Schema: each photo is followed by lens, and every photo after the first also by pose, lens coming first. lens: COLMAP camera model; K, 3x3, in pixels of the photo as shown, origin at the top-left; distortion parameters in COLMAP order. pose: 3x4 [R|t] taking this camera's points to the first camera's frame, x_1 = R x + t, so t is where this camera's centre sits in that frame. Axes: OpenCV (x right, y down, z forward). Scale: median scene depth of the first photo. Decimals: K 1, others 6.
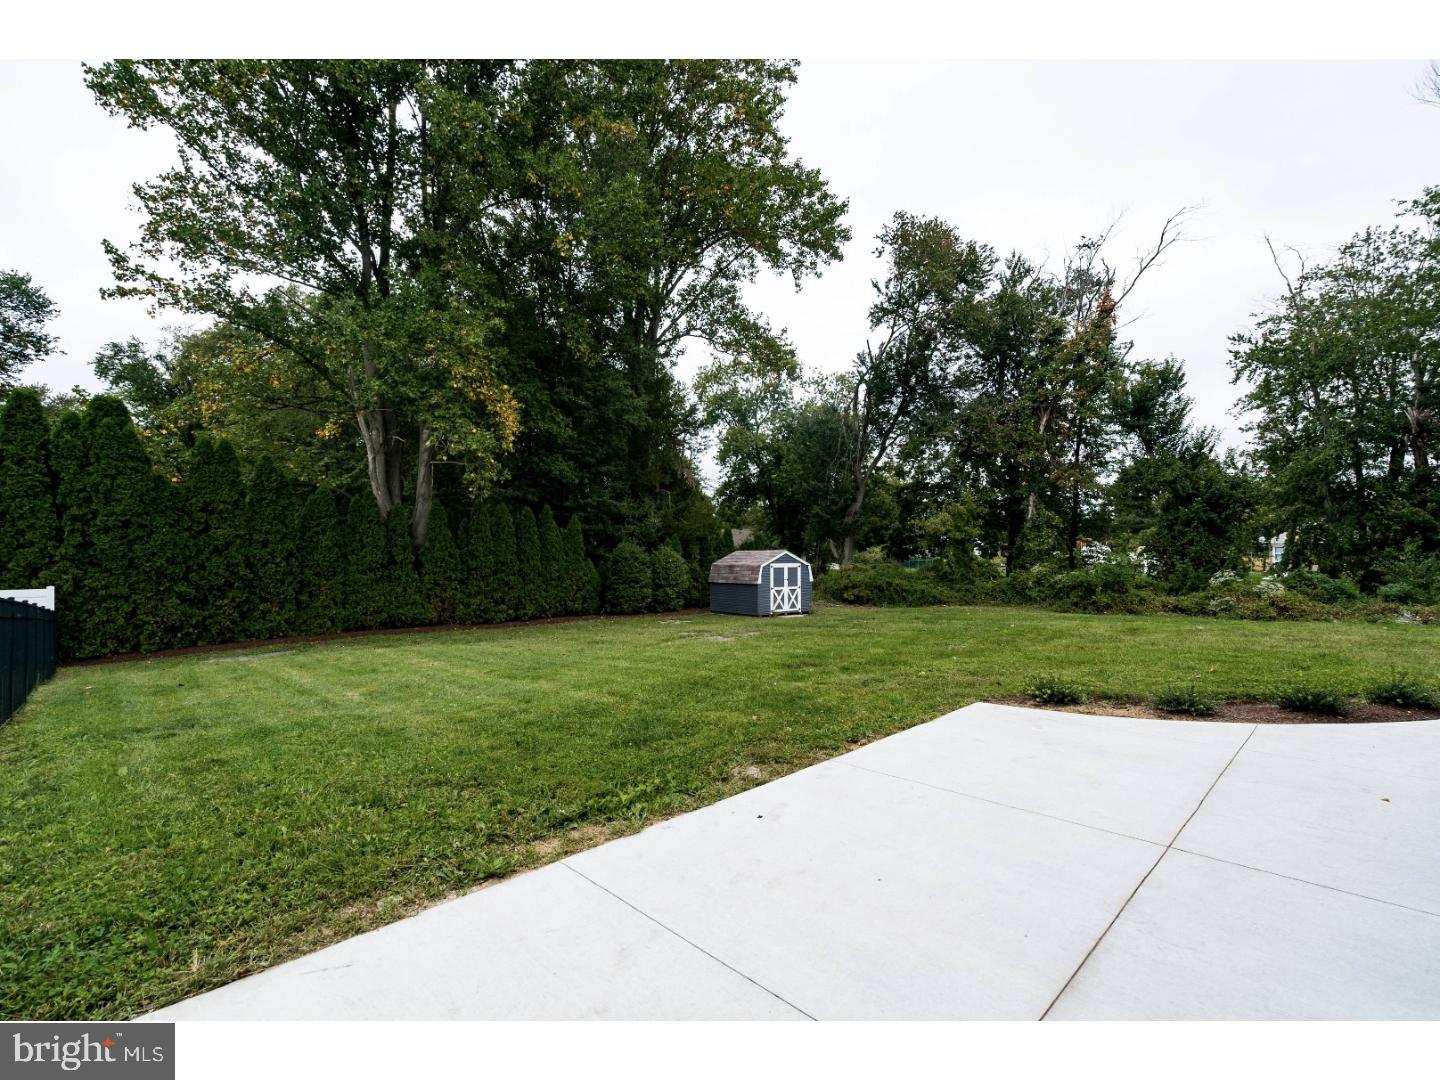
lens RADIAL K [[663.4, 0, 722.4], [0, 663.4, 539.8], [0, 0, 1]] dist [-0.004964, 0.000576]
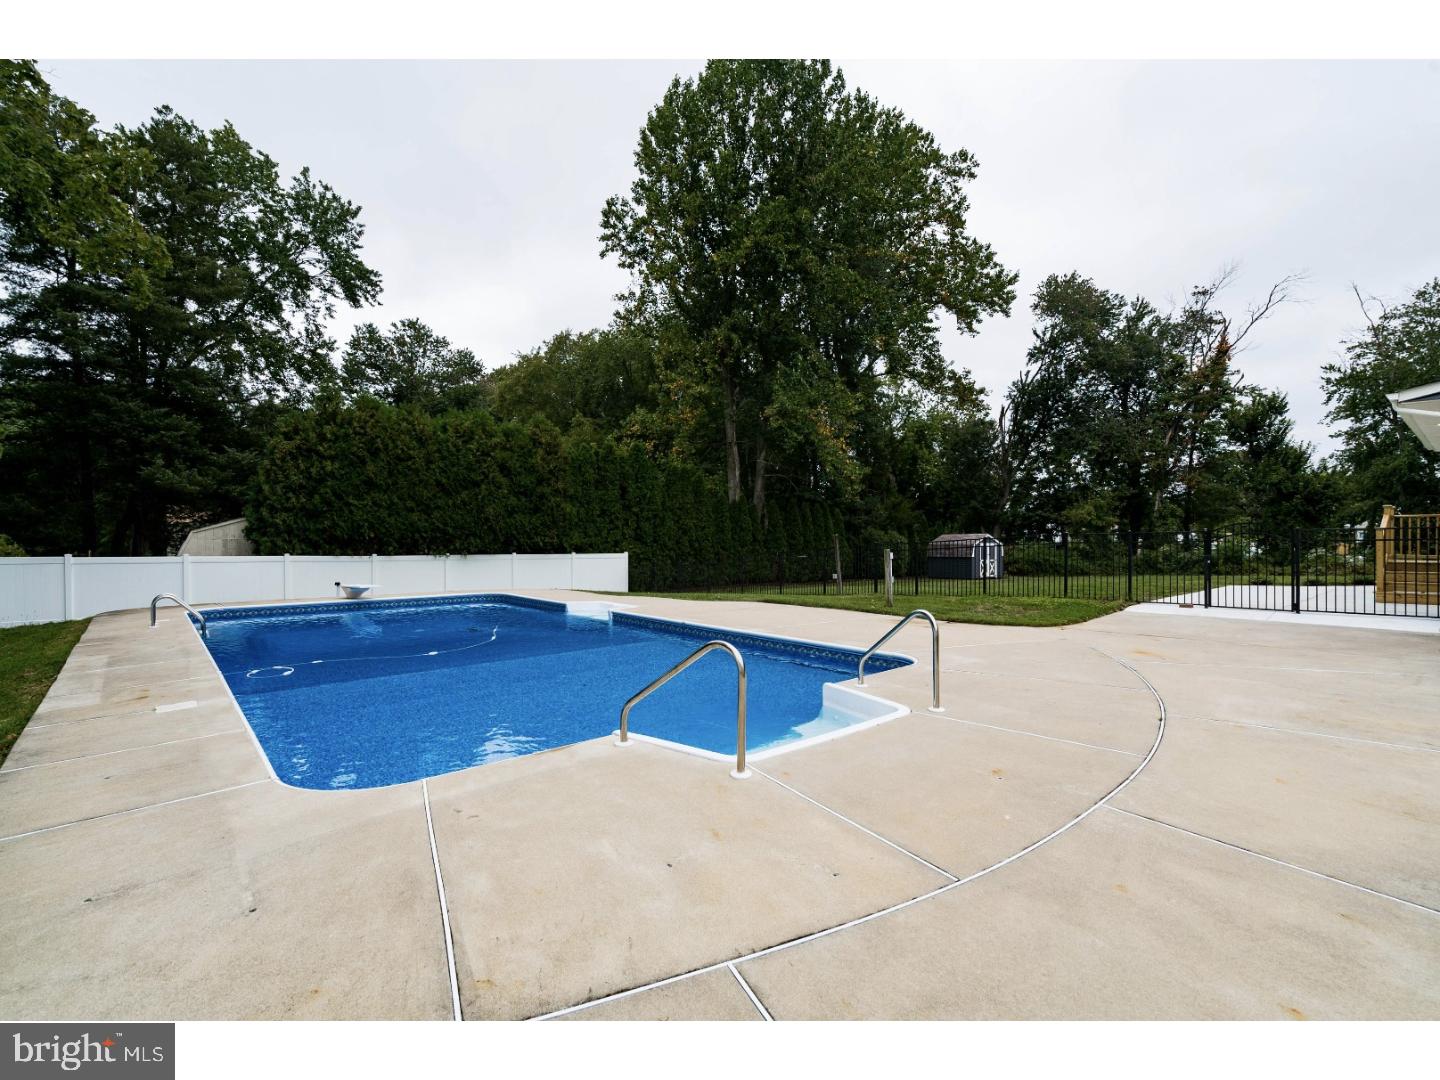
lens RADIAL K [[663.4, 0, 714.6], [0, 663.4, 541.6], [0, 0, 1]] dist [-0.004964, 0.000576]
pose [[0.996822, 0.000778, -0.079659, -0.298558], [0.000650, 0.999840, 0.017894, 0.005557], [0.079660, -0.017889, 0.996662, -0.366876]]
